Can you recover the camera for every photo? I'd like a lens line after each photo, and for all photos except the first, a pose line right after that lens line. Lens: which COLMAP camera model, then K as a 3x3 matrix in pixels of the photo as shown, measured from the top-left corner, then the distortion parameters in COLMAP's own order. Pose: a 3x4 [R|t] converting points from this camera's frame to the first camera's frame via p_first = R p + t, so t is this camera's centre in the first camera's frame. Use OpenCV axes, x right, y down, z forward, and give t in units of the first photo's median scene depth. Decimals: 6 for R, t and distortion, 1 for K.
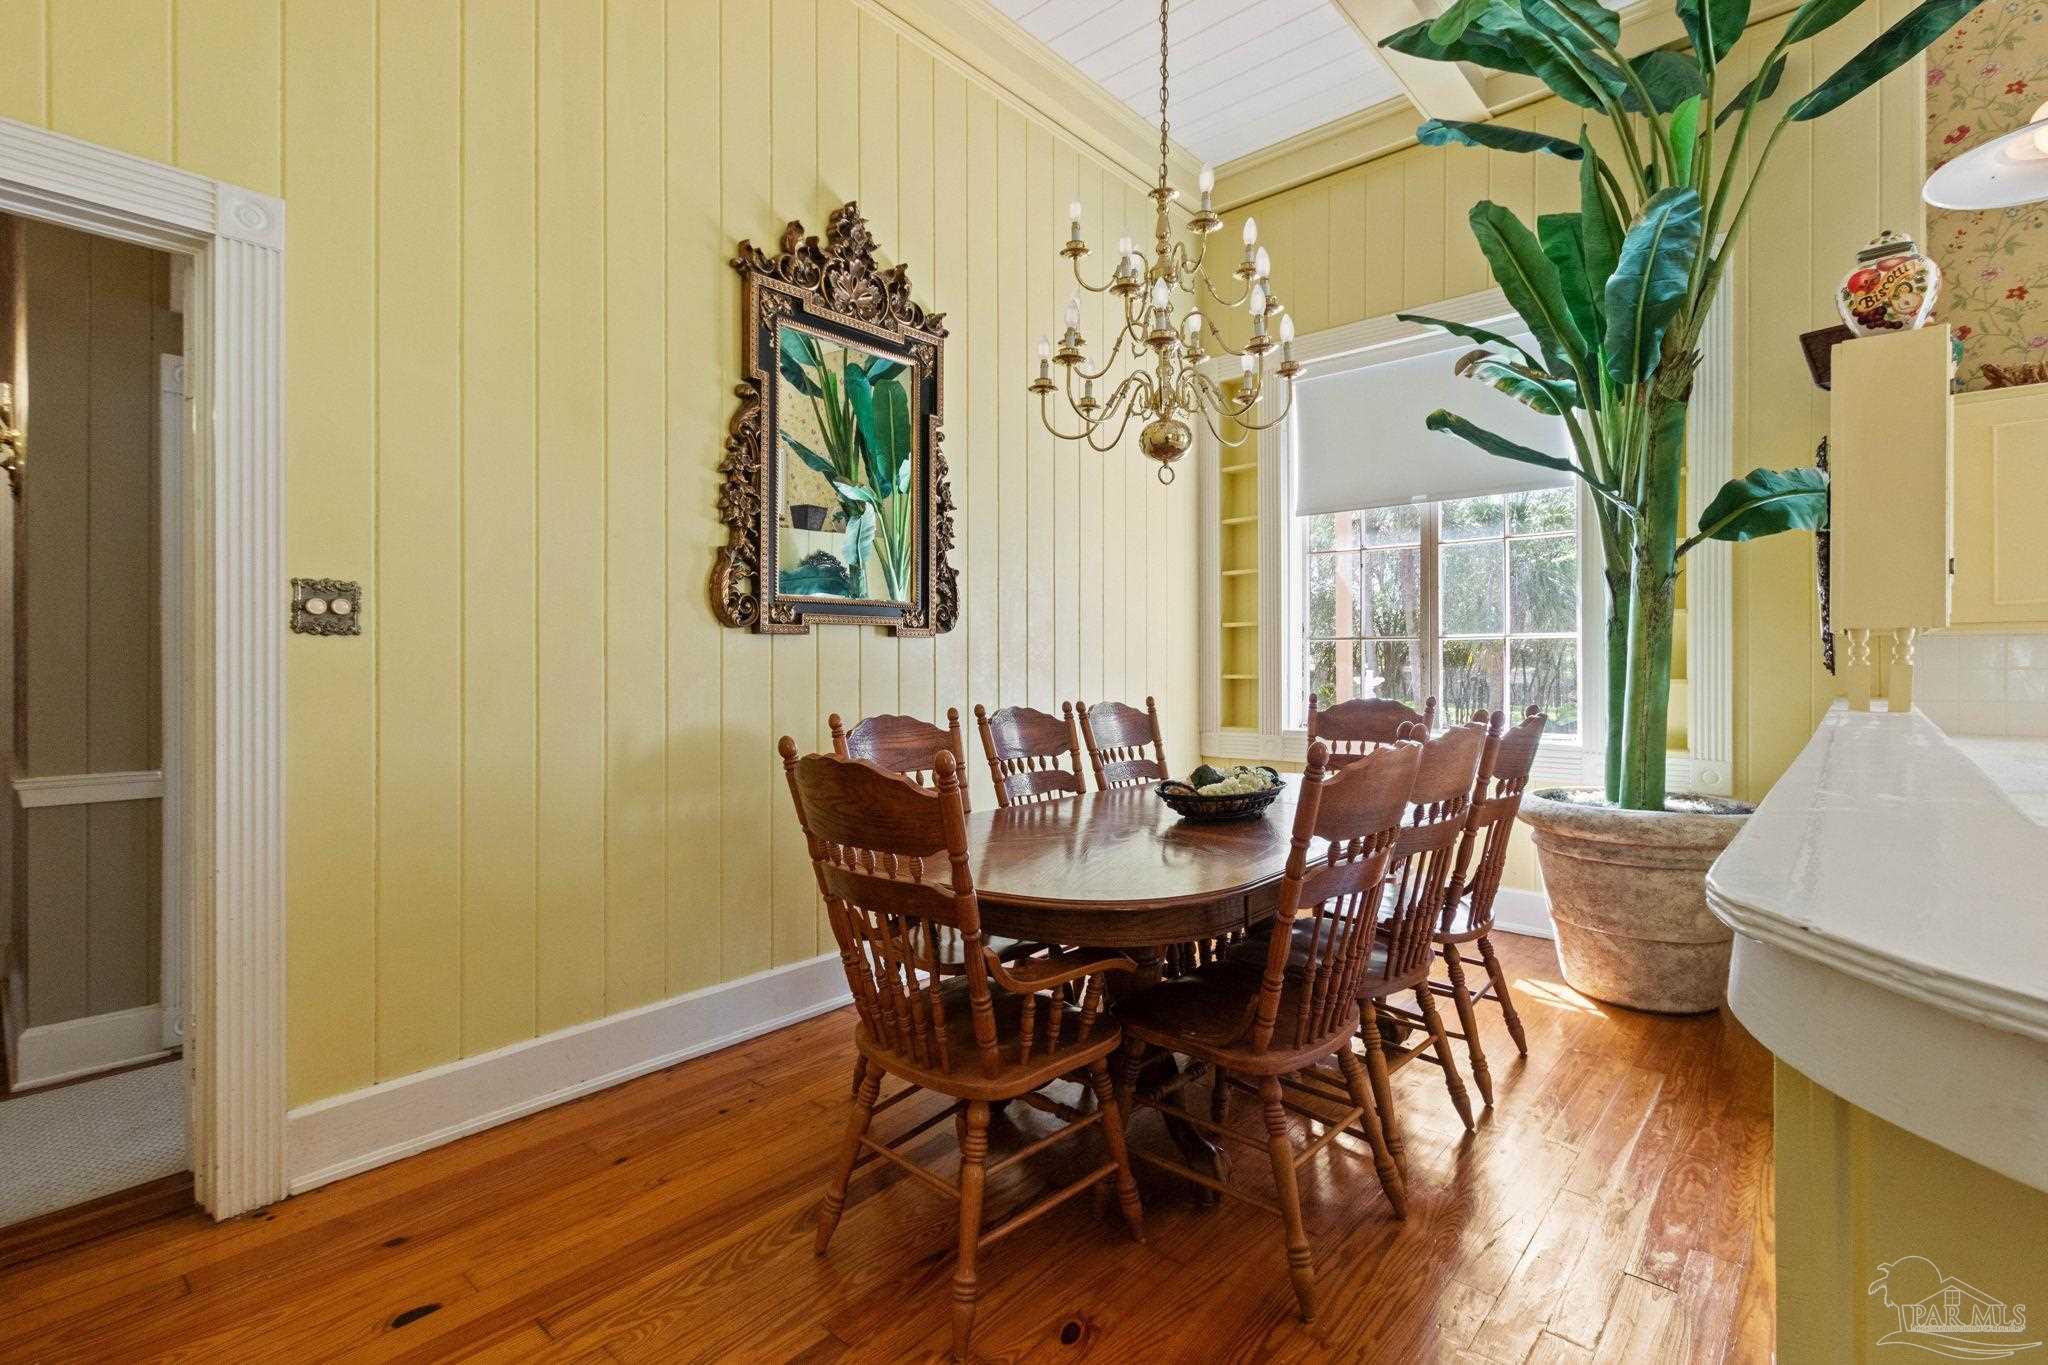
lens RADIAL K [[948.7, 0, 1023.1], [0, 948.7, 652.7], [0, 0, 1]] dist [0.013367, -0.001143]
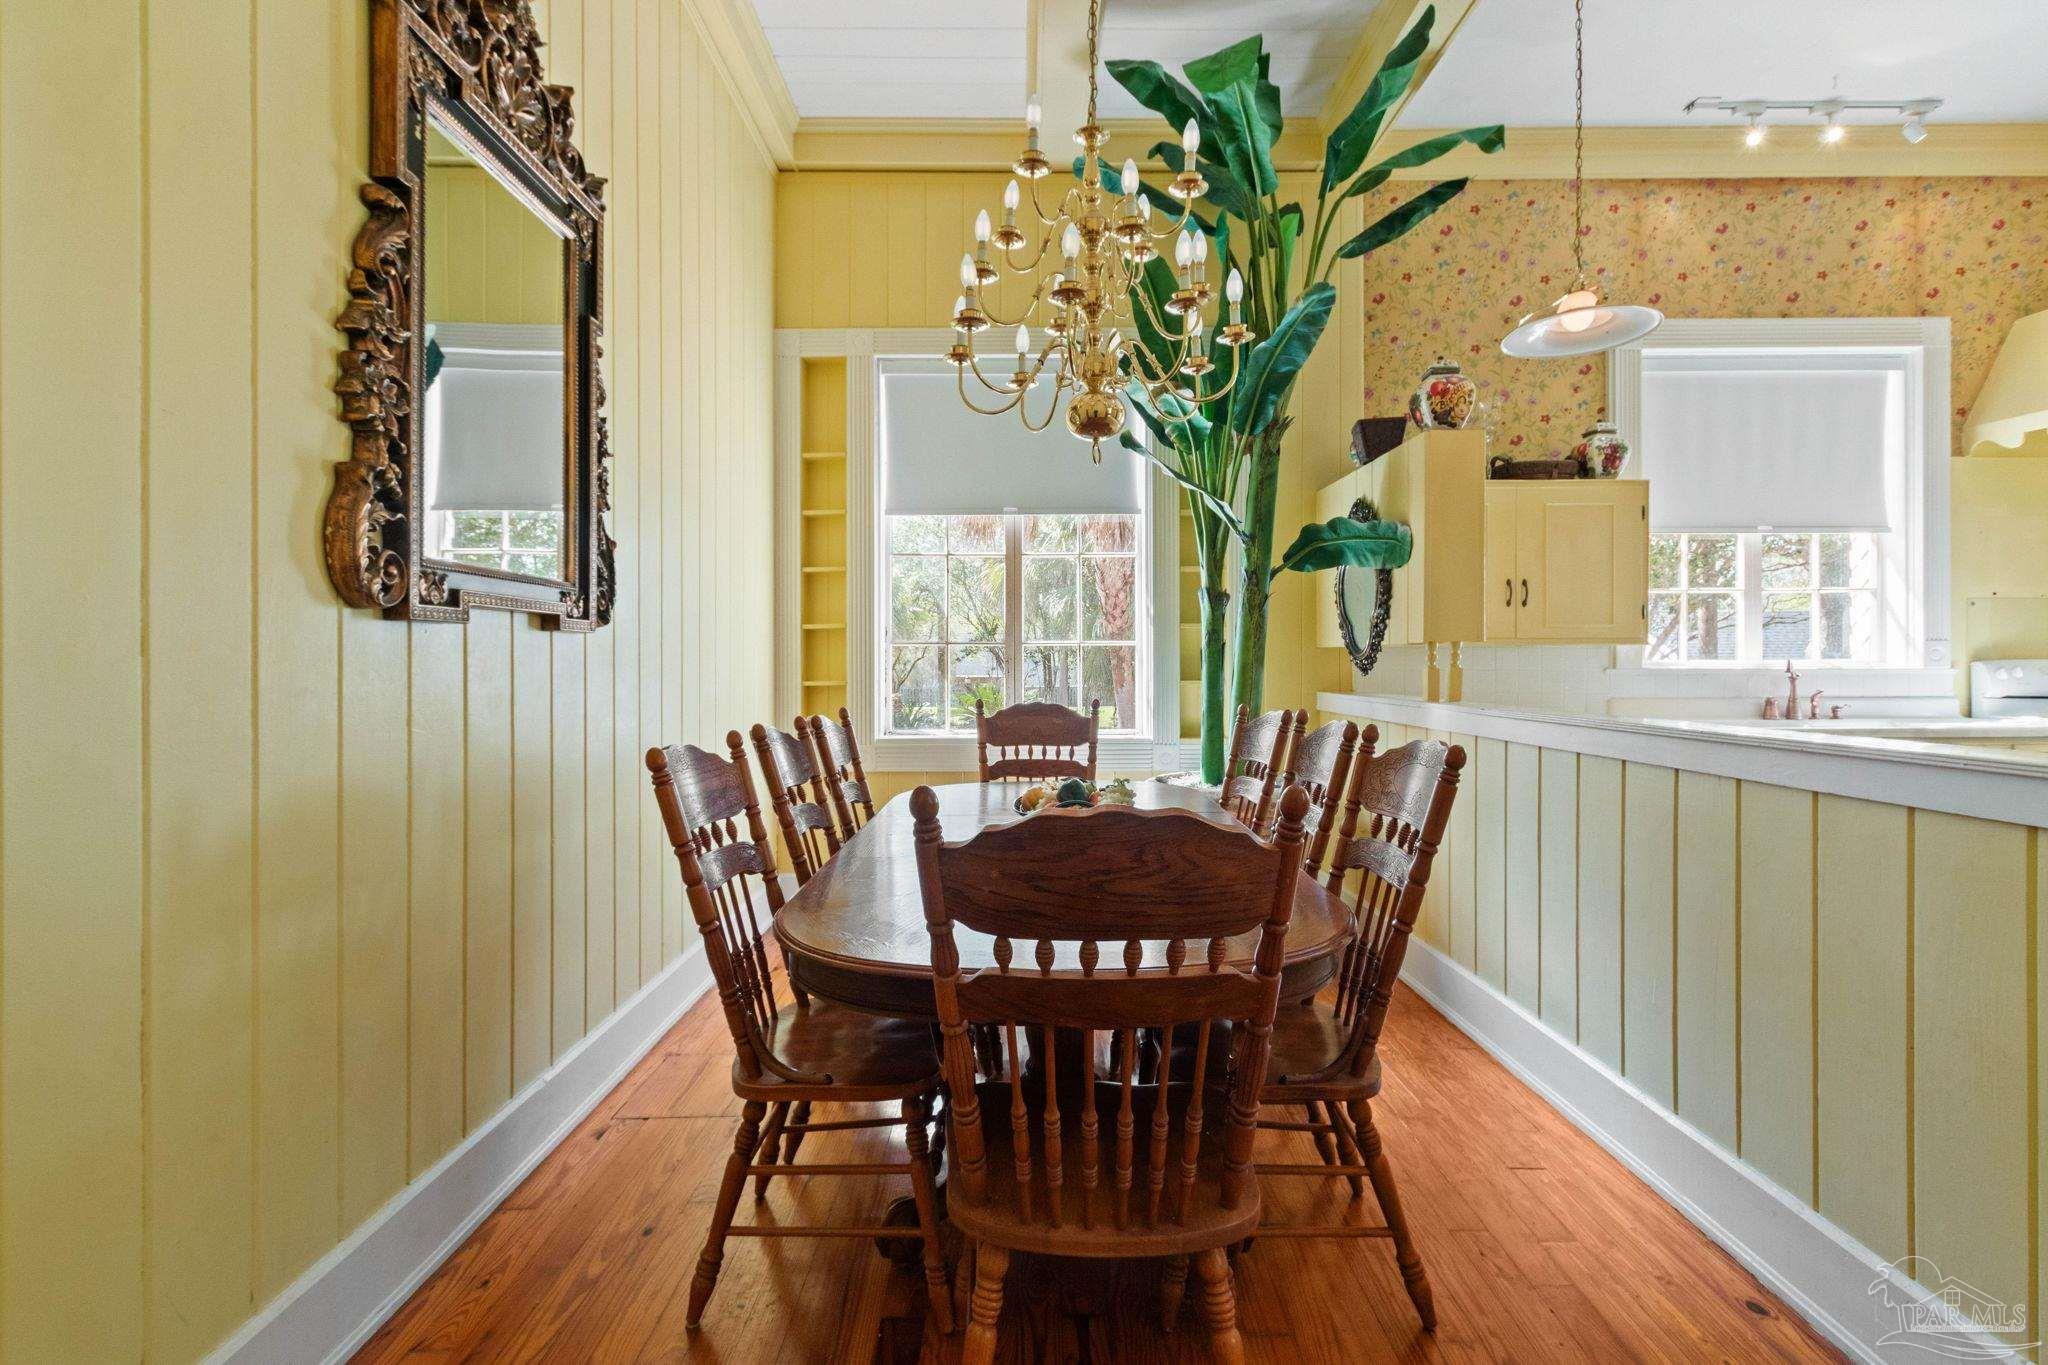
lens RADIAL K [[948.2, 0, 1029.9], [0, 948.2, 661.6], [0, 0, 1]] dist [0.001597, -0.000202]
pose [[0.740762, 0.000324, 0.671768, -0.385577], [-0.002212, 0.999996, 0.001956, 0.003112], [-0.671764, -0.002935, 0.740759, 0.308437]]
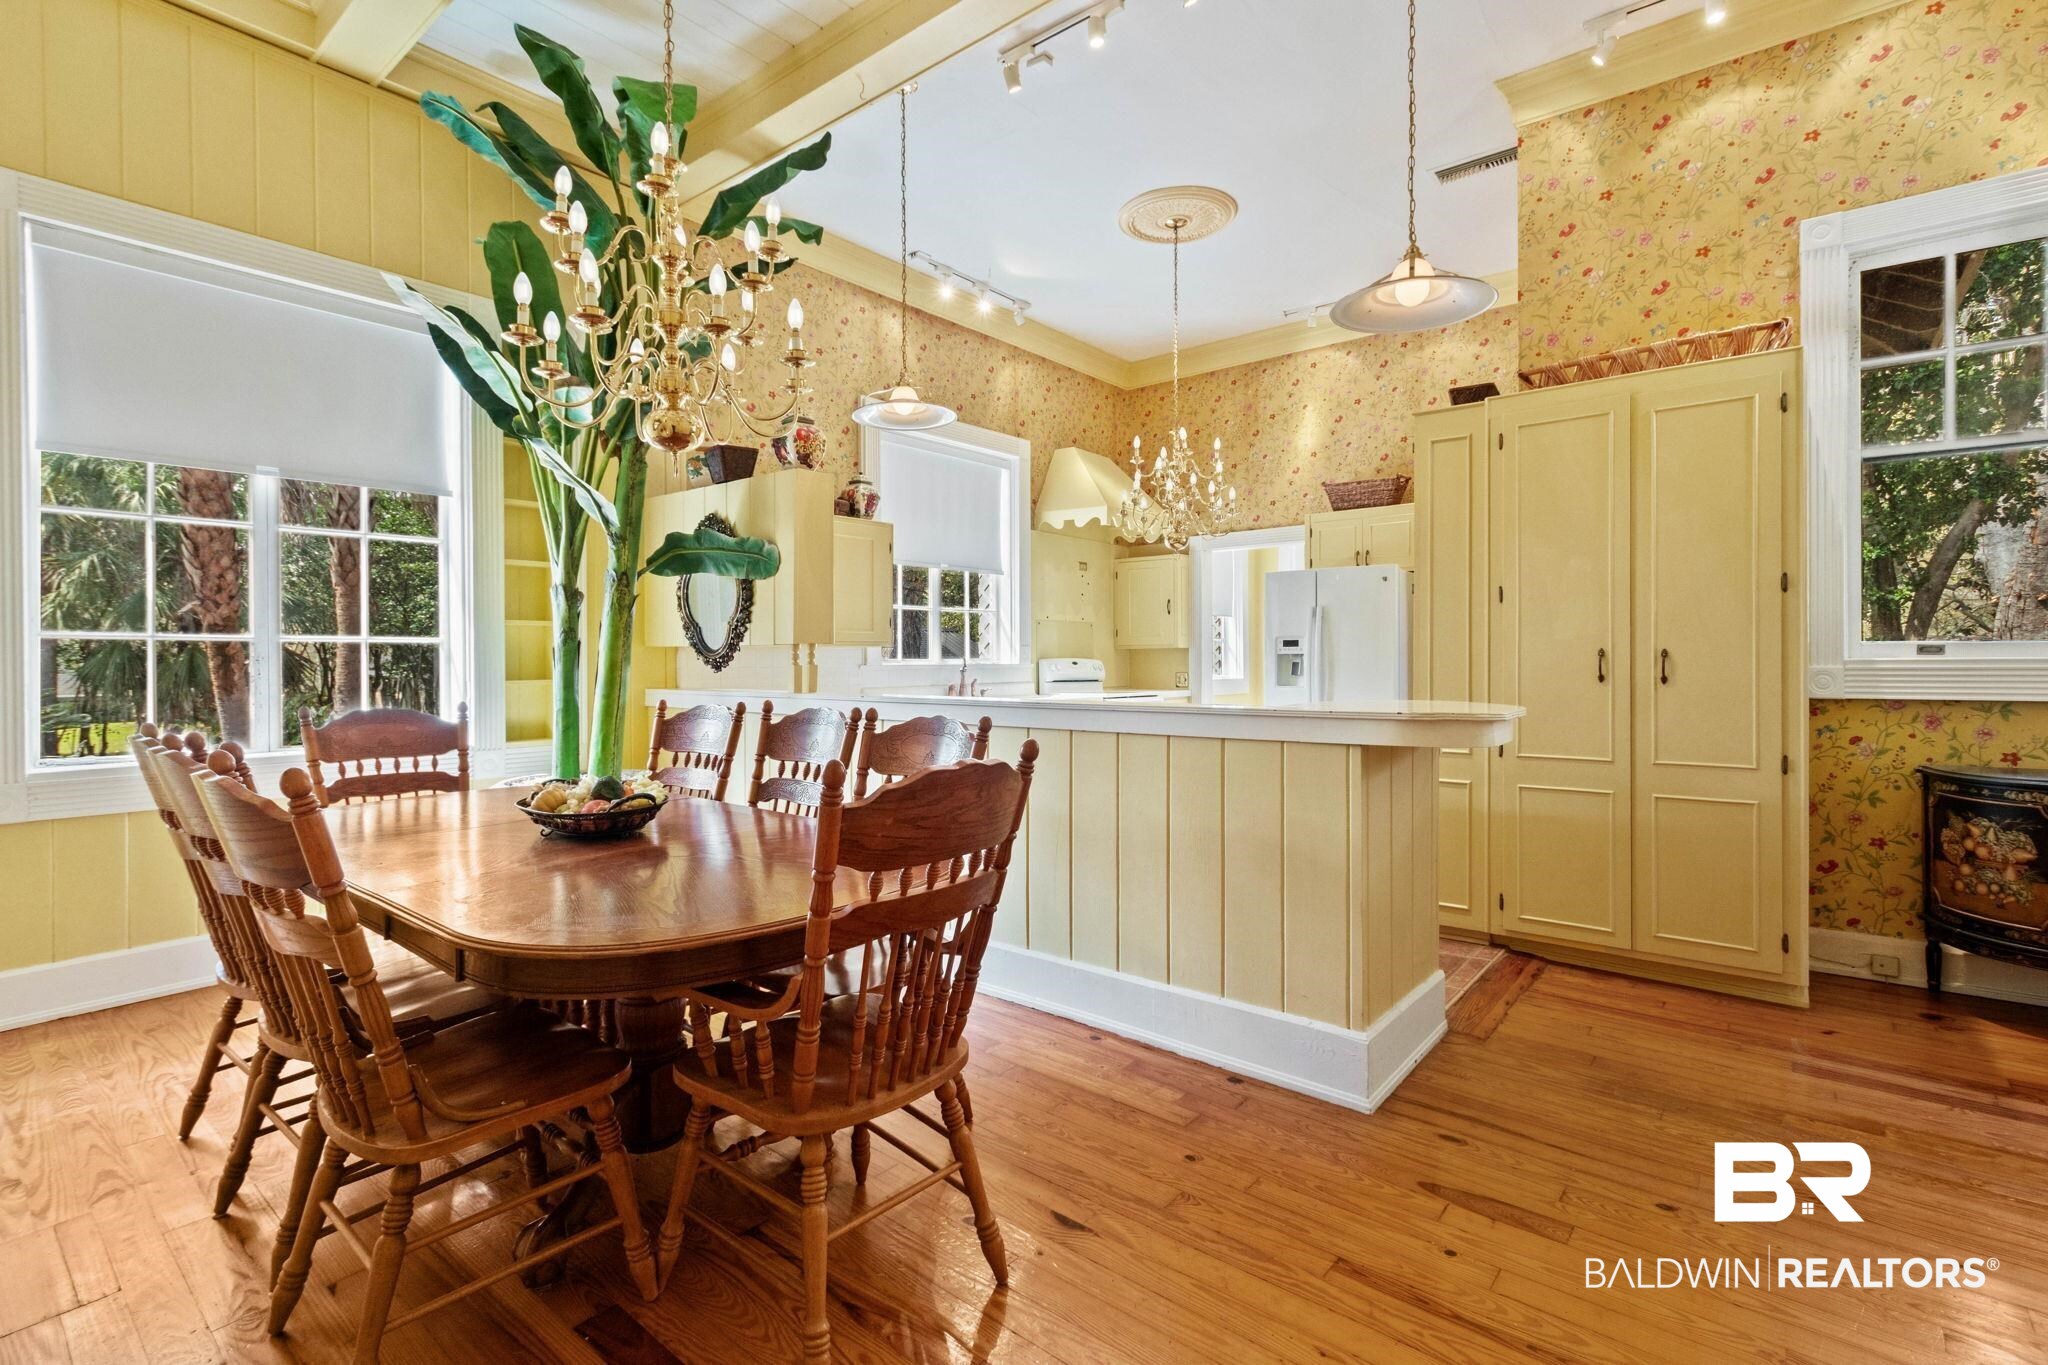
lens RADIAL K [[927.9, 0, 1039.4], [0, 927.9, 654.3], [0, 0, 1]] dist [0.002605, -0.001380]
pose [[-0.045592, 0.005978, 0.998942, -0.613894], [-0.001442, 0.999981, -0.006050, 0.004125], [-0.998959, -0.001716, -0.045583, 0.530548]]
